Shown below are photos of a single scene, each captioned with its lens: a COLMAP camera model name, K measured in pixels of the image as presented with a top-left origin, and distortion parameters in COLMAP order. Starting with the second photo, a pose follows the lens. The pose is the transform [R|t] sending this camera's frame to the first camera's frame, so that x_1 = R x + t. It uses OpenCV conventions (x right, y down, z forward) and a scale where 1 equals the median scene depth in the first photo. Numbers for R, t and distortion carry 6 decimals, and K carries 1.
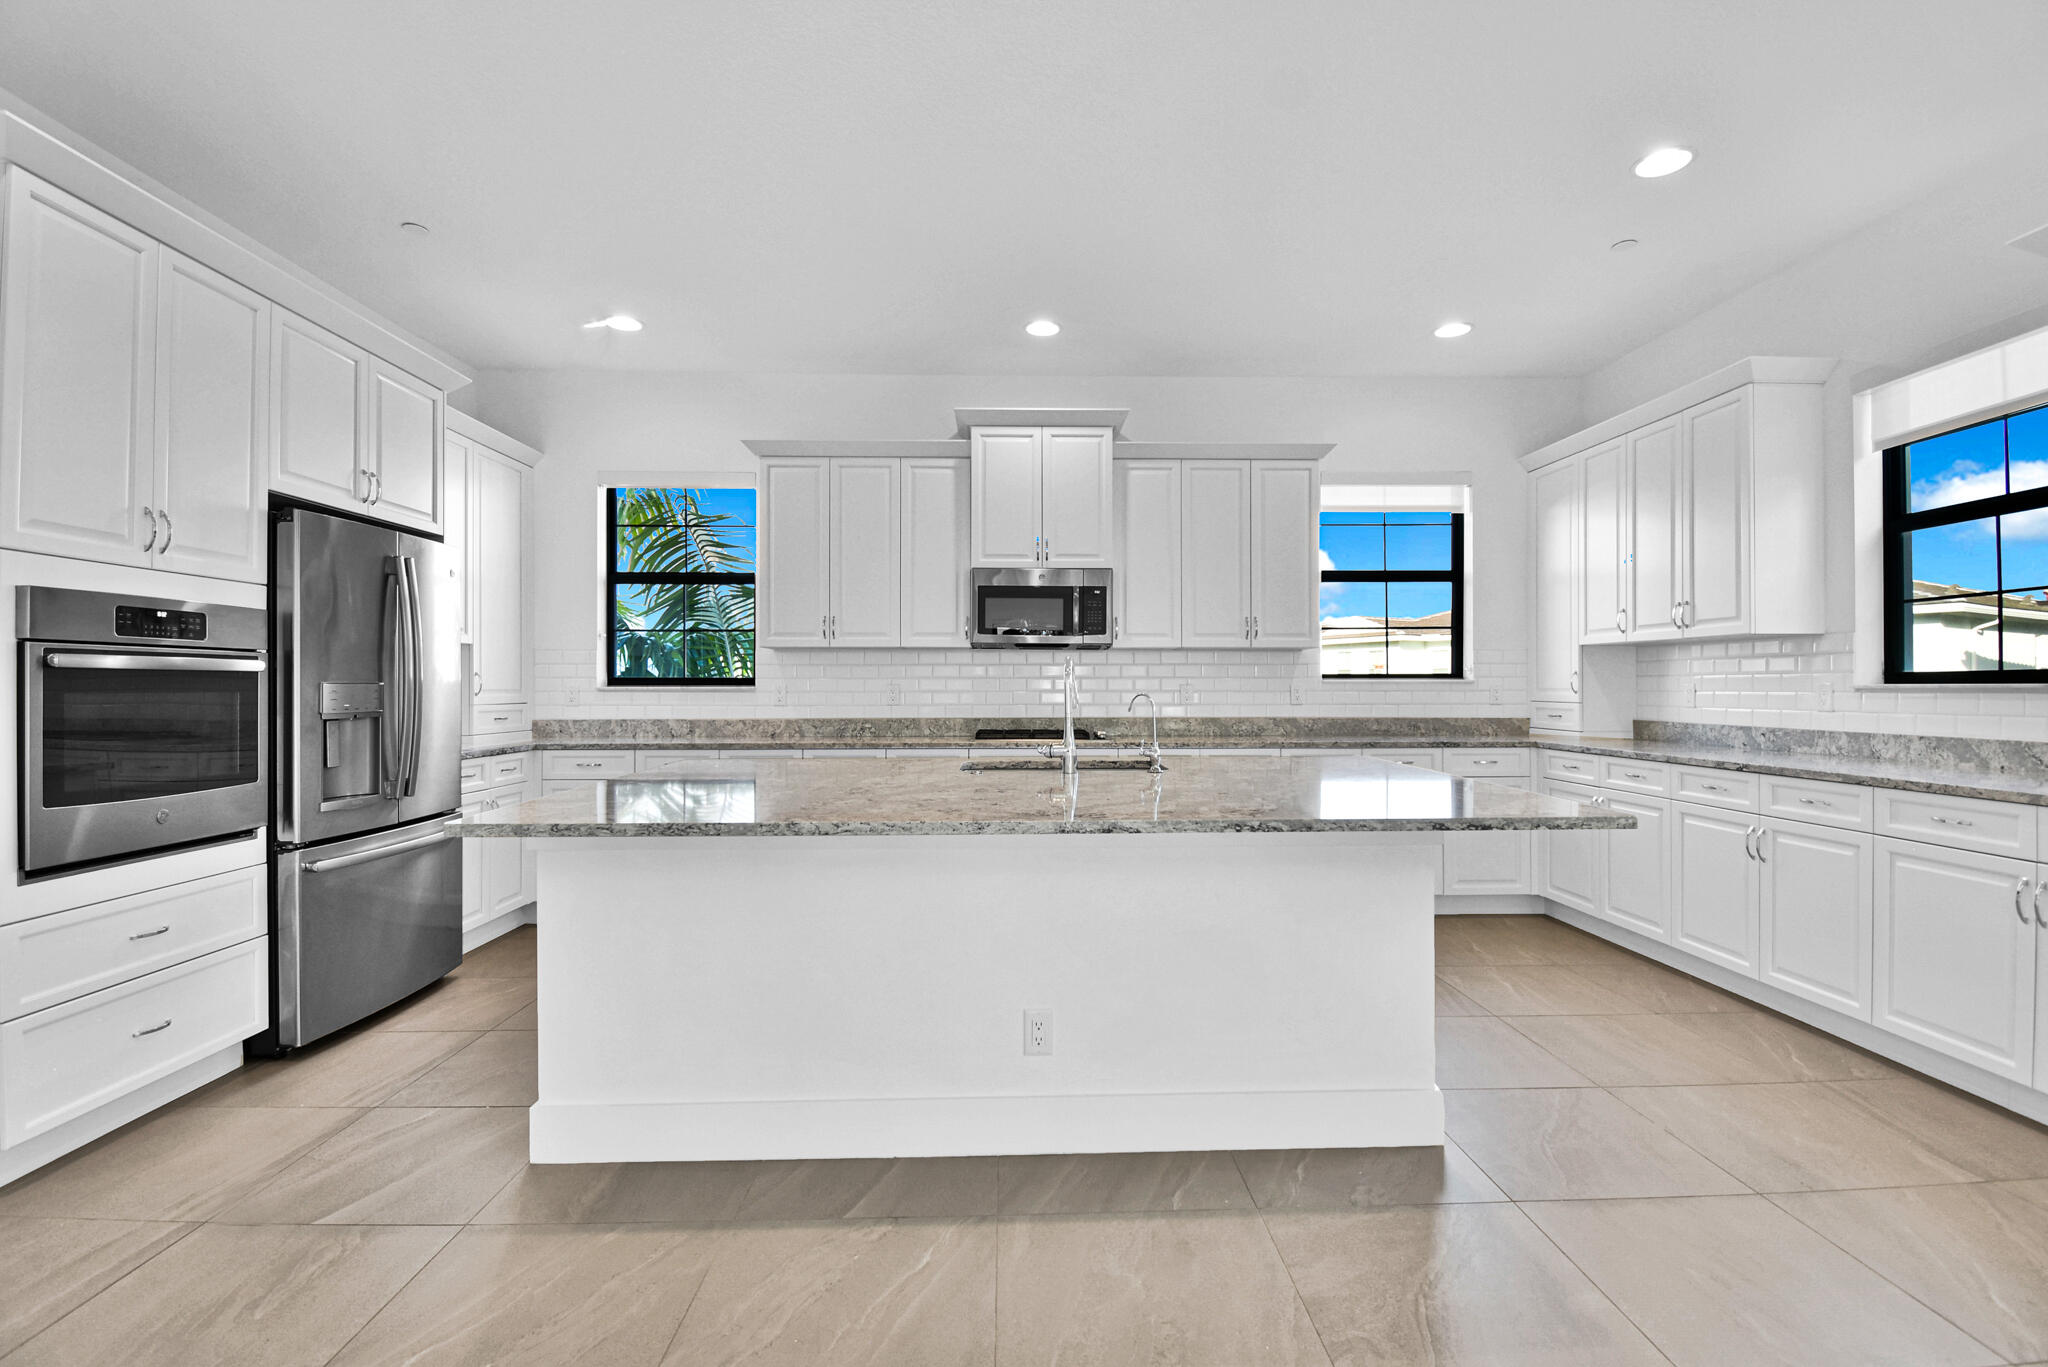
lens RADIAL K [[902.3, 0, 1032.0], [0, 902.3, 685.9], [0, 0, 1]] dist [0.000367, -0.010607]
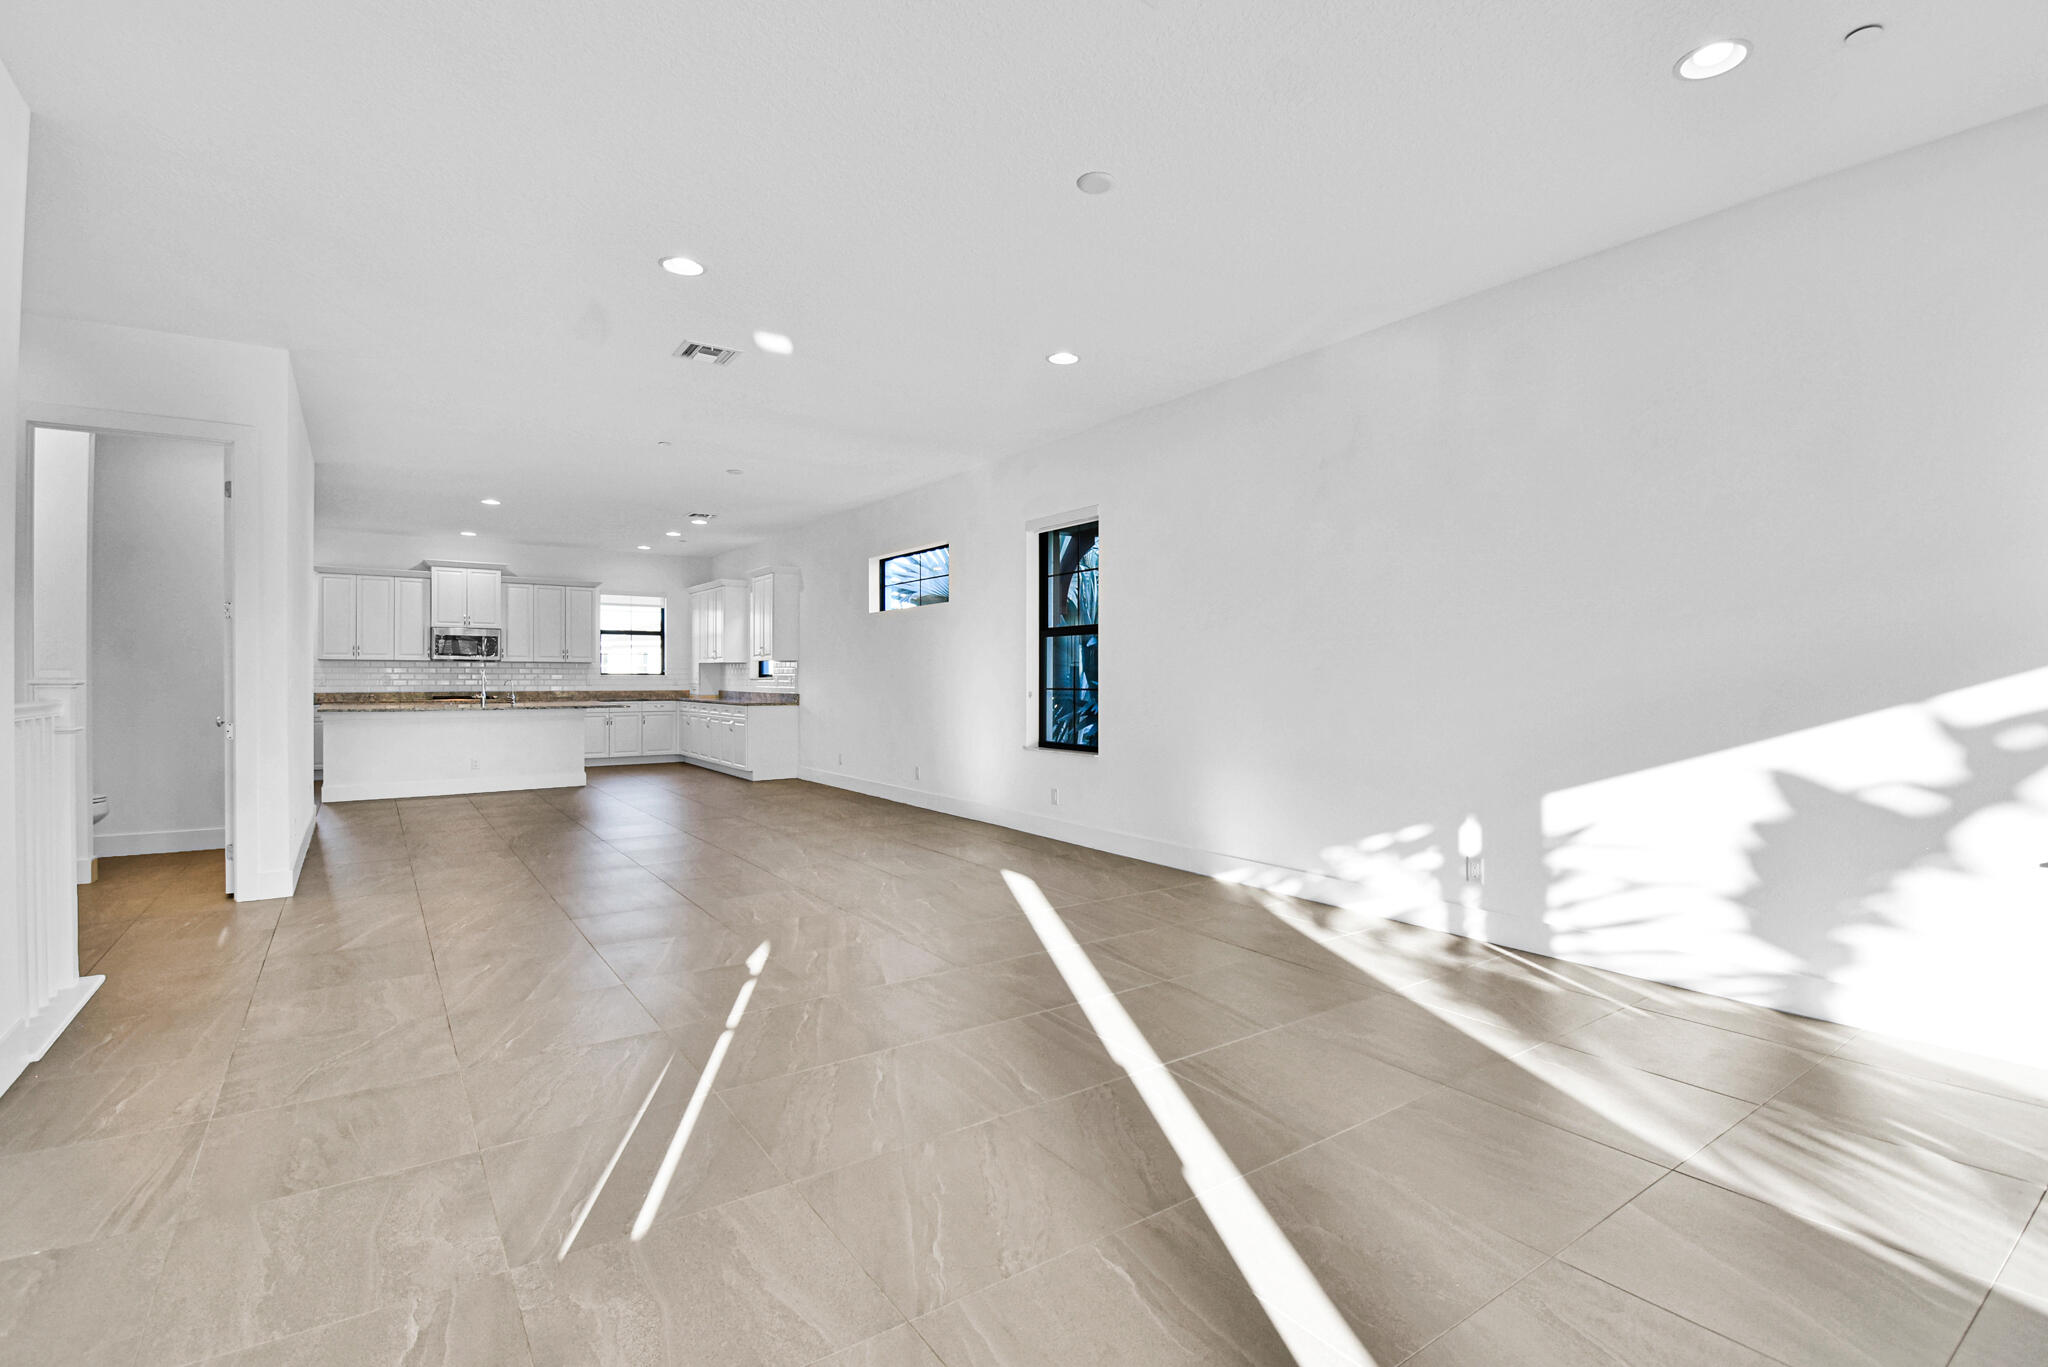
lens RADIAL K [[902.3, 0, 1025.0], [0, 902.3, 687.9], [0, 0, 1]] dist [0.000367, -0.010607]
pose [[0.823813, -0.002864, 0.566854, -0.125790], [-0.004255, 0.999928, 0.011237, -0.005088], [-0.566845, -0.011669, 0.823742, -1.822659]]
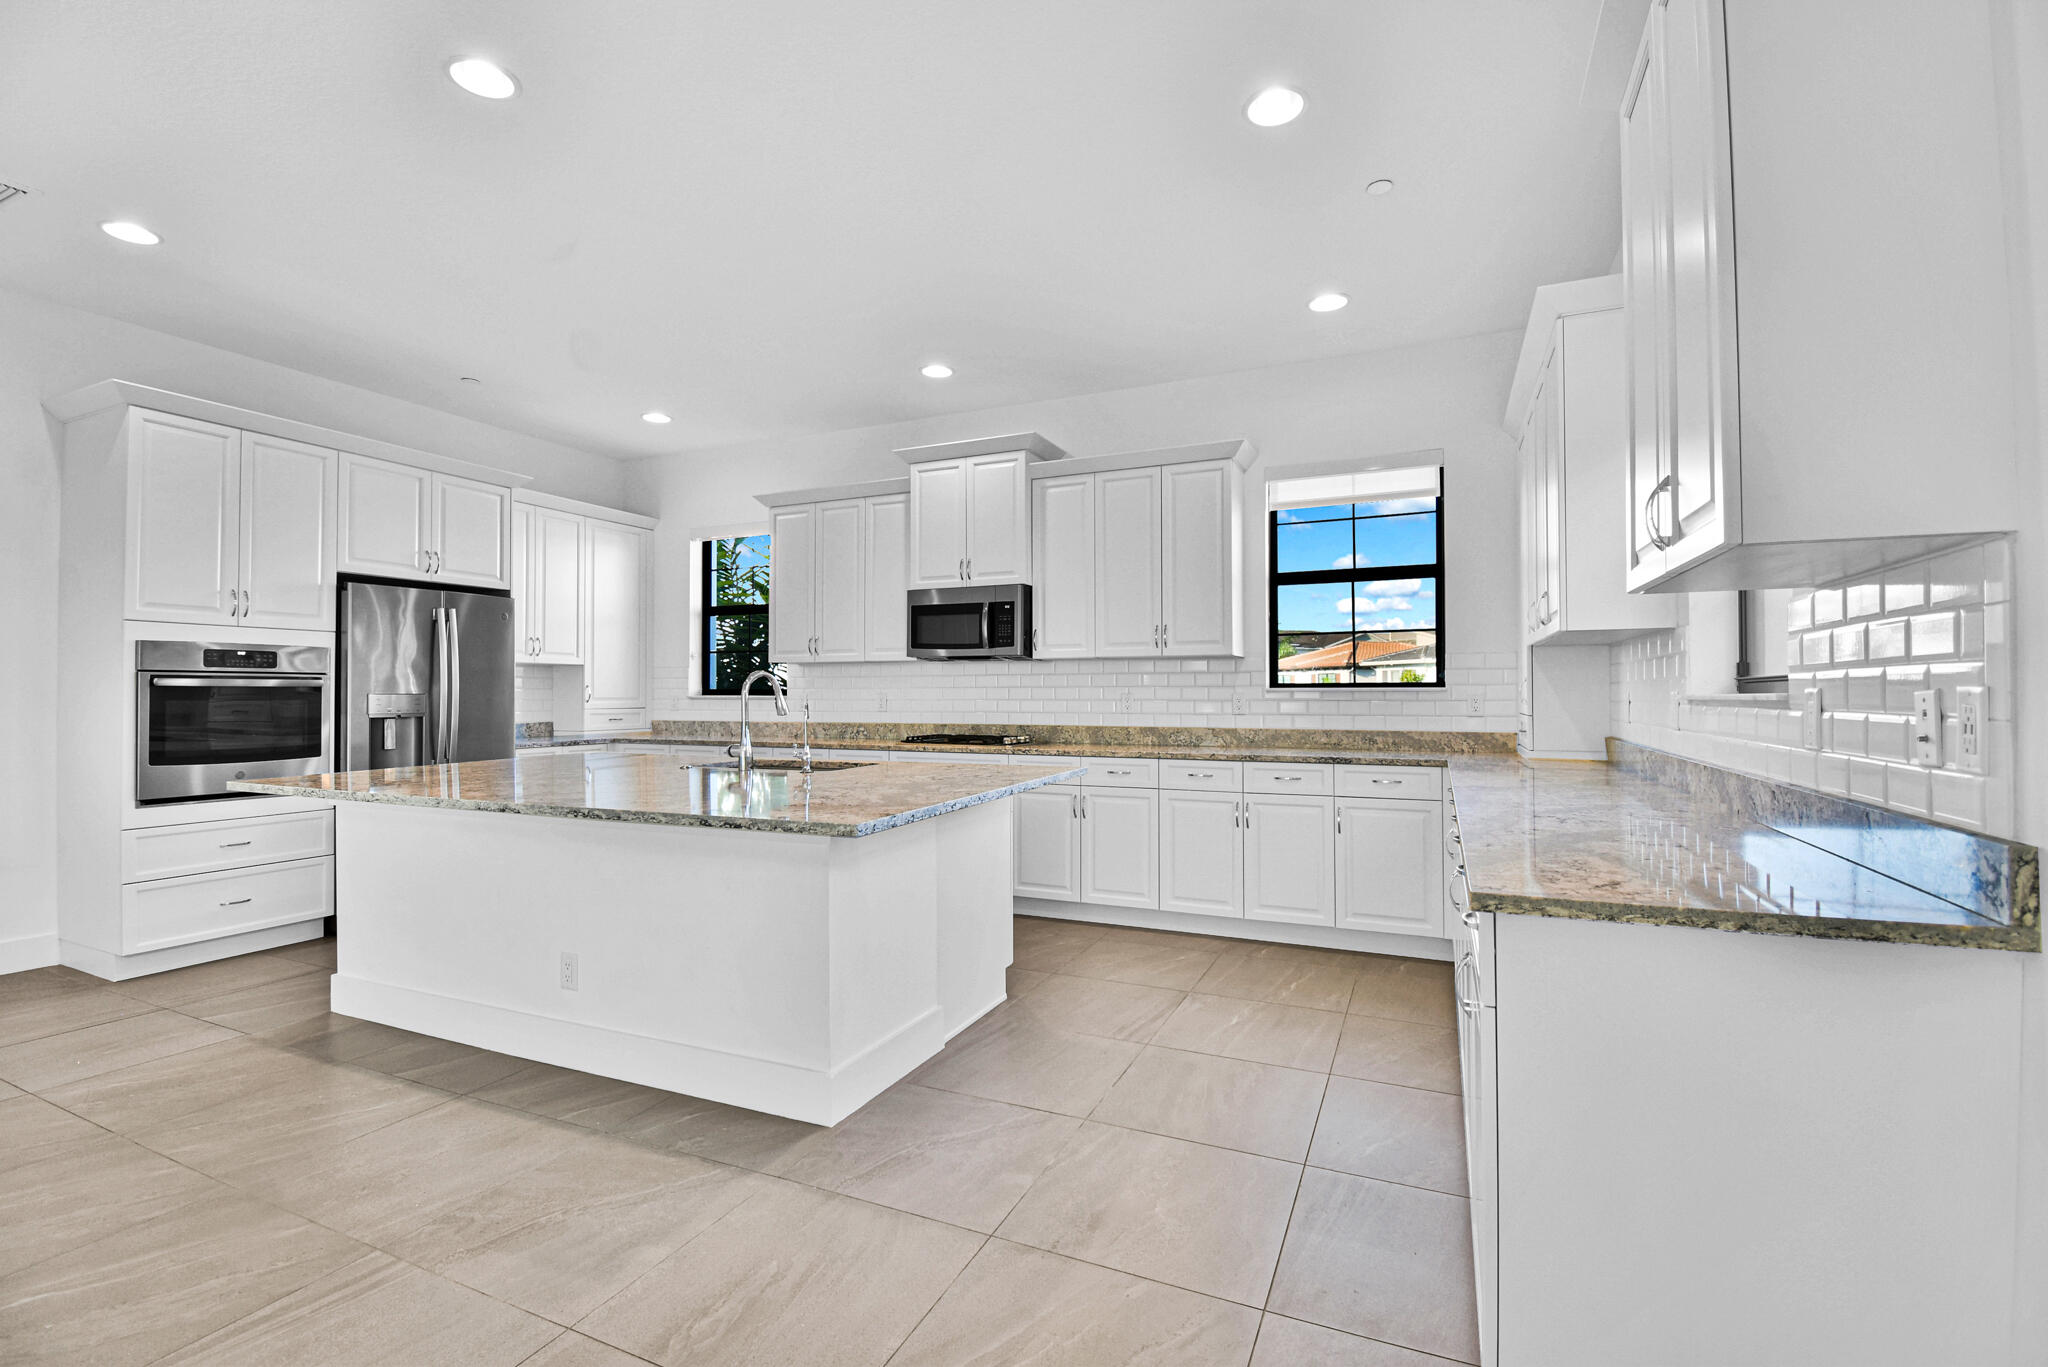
lens RADIAL K [[902.3, 0, 1086.5], [0, 902.3, 677.4], [0, 0, 1]] dist [0.000367, -0.010607]
pose [[0.907399, -0.007719, -0.420200, 0.602413], [0.000818, 0.999862, -0.016602, -0.003245], [0.420270, 0.014721, 0.907280, 0.076441]]
